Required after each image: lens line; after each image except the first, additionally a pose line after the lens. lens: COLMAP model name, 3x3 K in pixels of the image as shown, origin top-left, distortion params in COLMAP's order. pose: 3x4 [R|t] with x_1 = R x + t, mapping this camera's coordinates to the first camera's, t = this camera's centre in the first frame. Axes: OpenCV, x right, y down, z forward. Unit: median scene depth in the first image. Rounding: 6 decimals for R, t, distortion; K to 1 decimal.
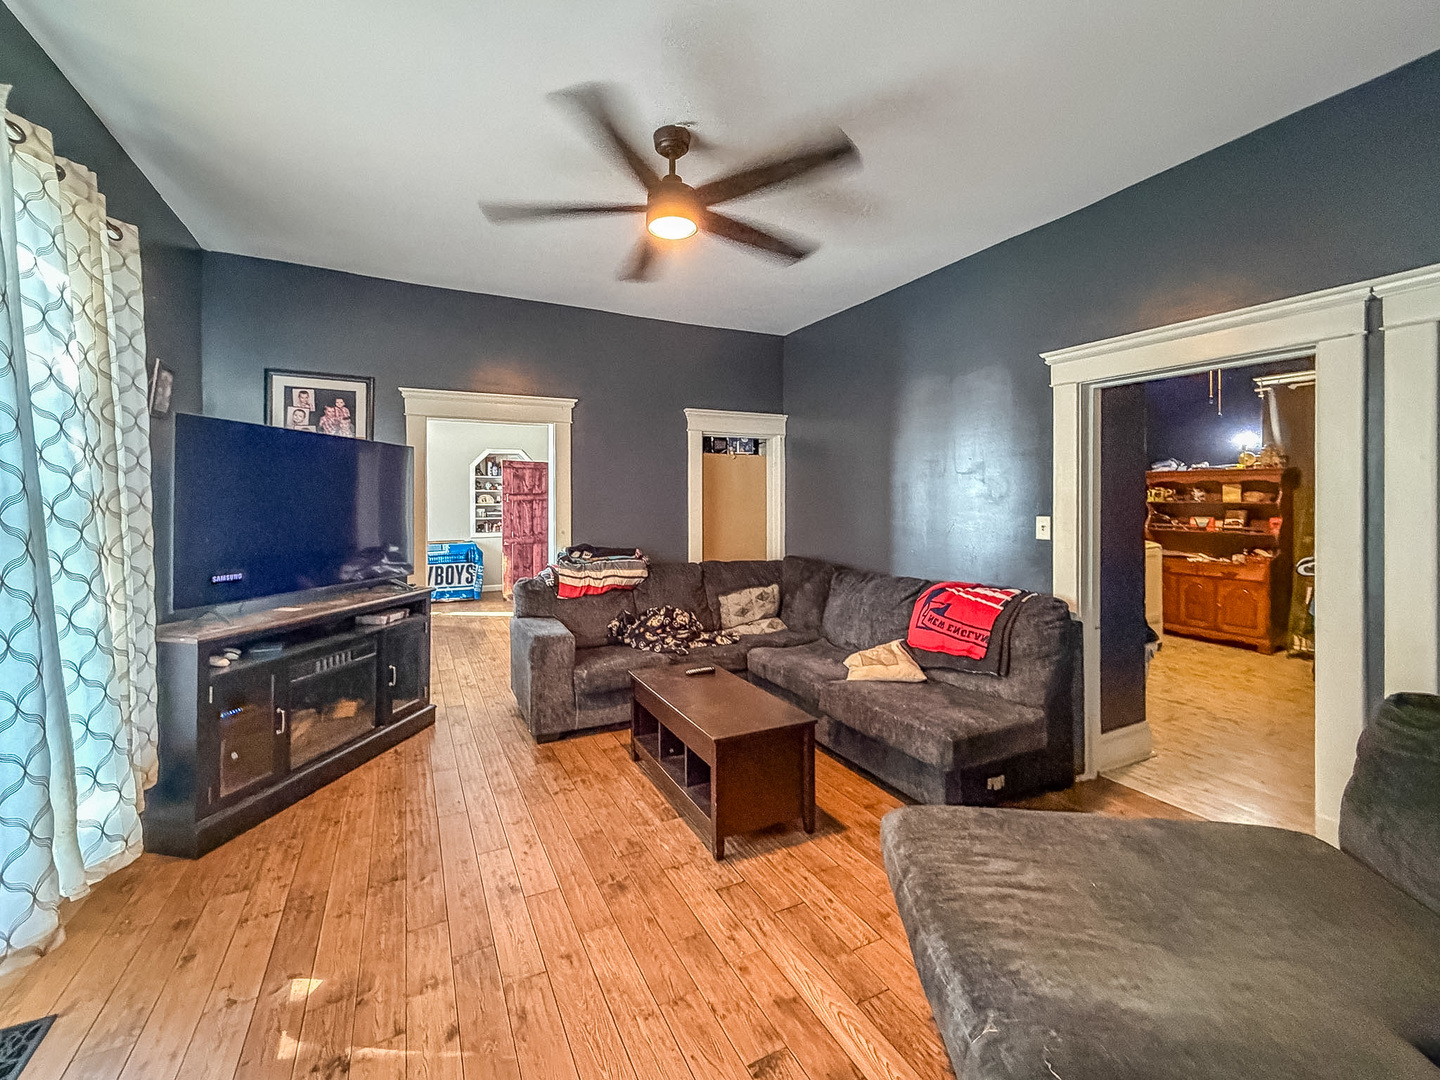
lens RADIAL K [[589.3, 0, 713.0], [0, 589.3, 498.9], [0, 0, 1]] dist [-0.007793, -0.000045]
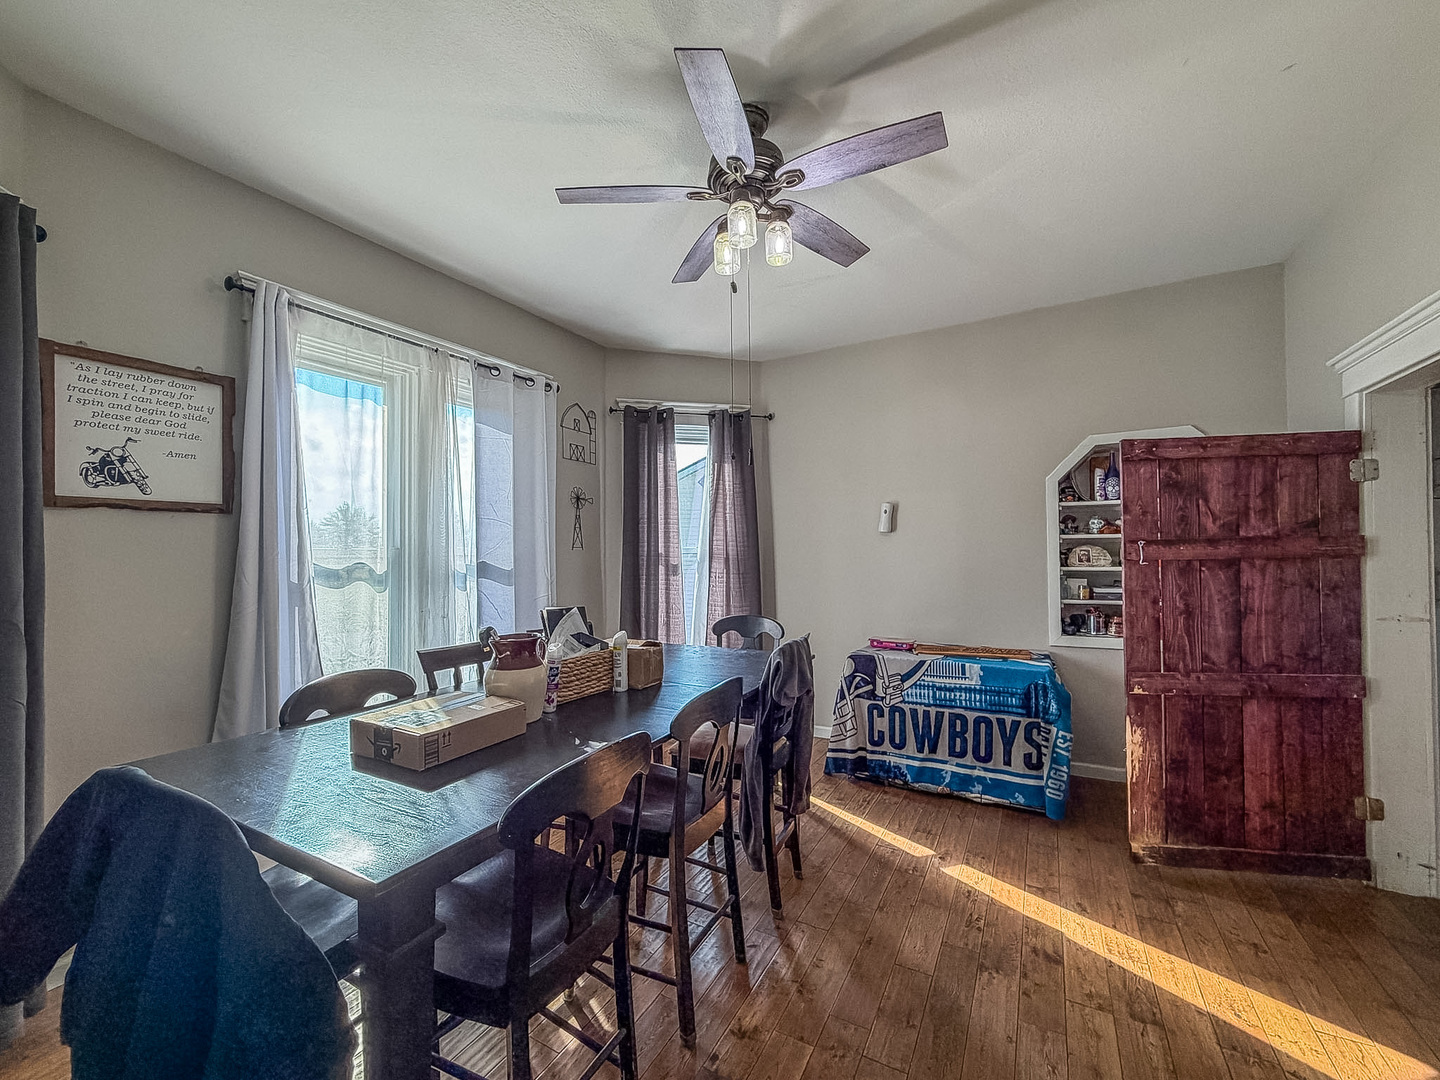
lens RADIAL K [[581.3, 0, 714.4], [0, 581.3, 551.4], [0, 0, 1]] dist [0.002055, 0.000260]
pose [[0.538344, -0.011375, -0.842649, -0.182474], [0.003945, 0.999932, -0.010979, 0.000296], [0.842716, 0.002586, 0.538352, 0.559205]]
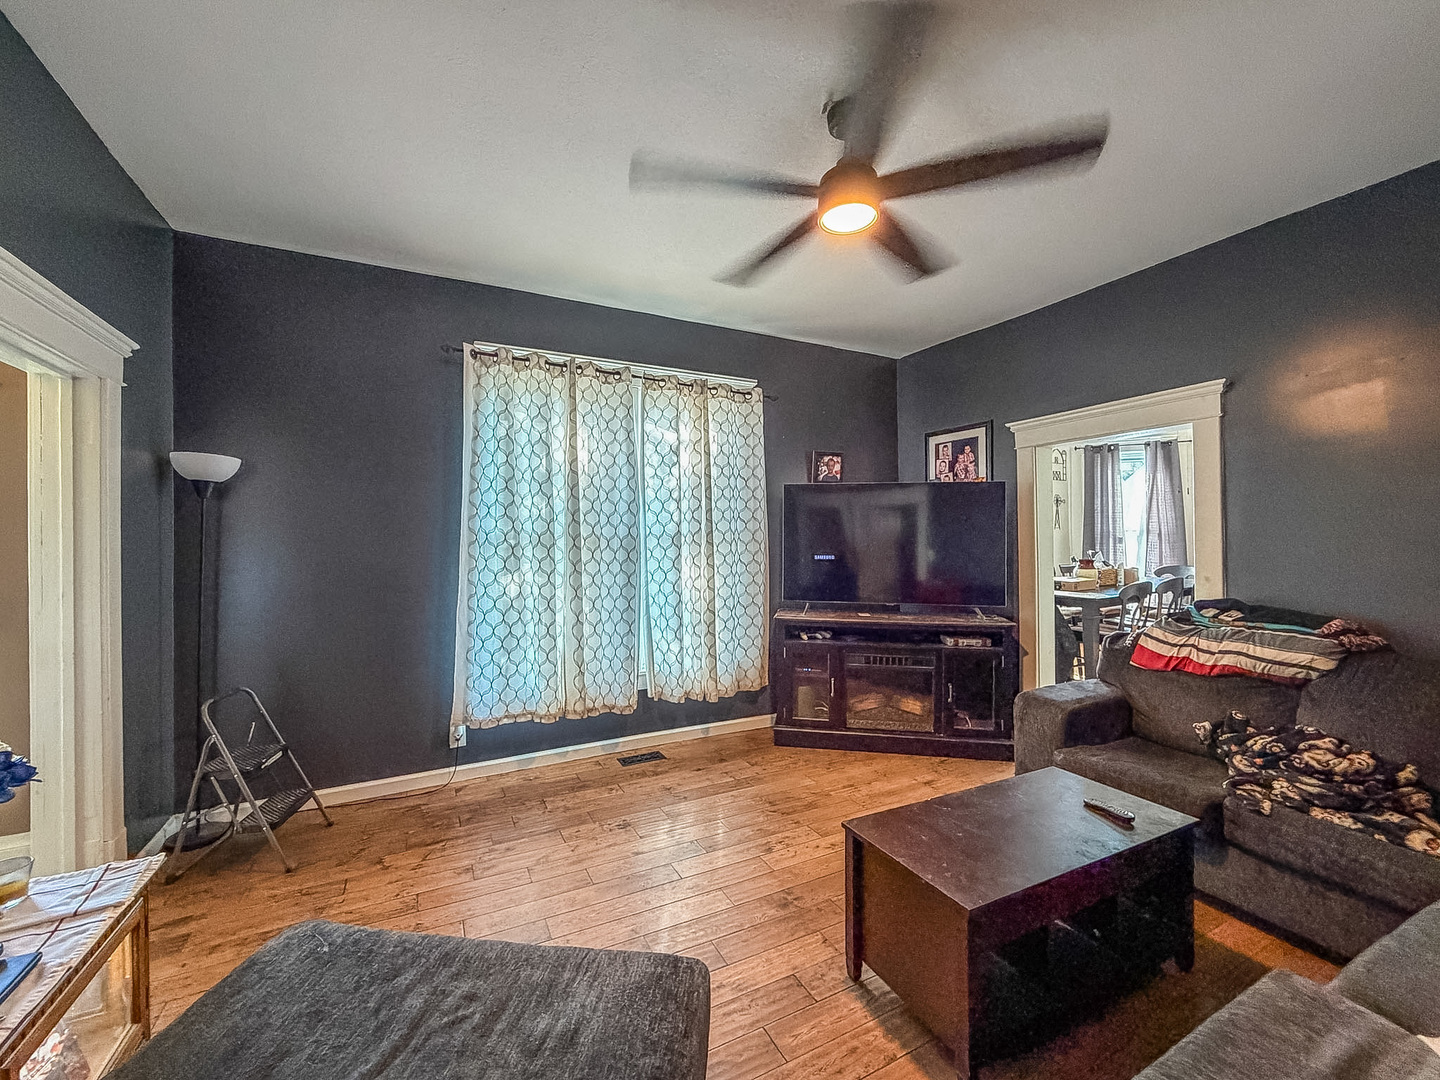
lens RADIAL K [[591.6, 0, 720.0], [0, 591.6, 540.0], [0, 0, 1]] dist [0.000345, -0.000034]
pose [[-0.006967, 0.002736, -0.999972, 0.230088], [0.009603, 0.999950, 0.002669, 0.002312], [0.999930, -0.009585, -0.006993, 0.231540]]
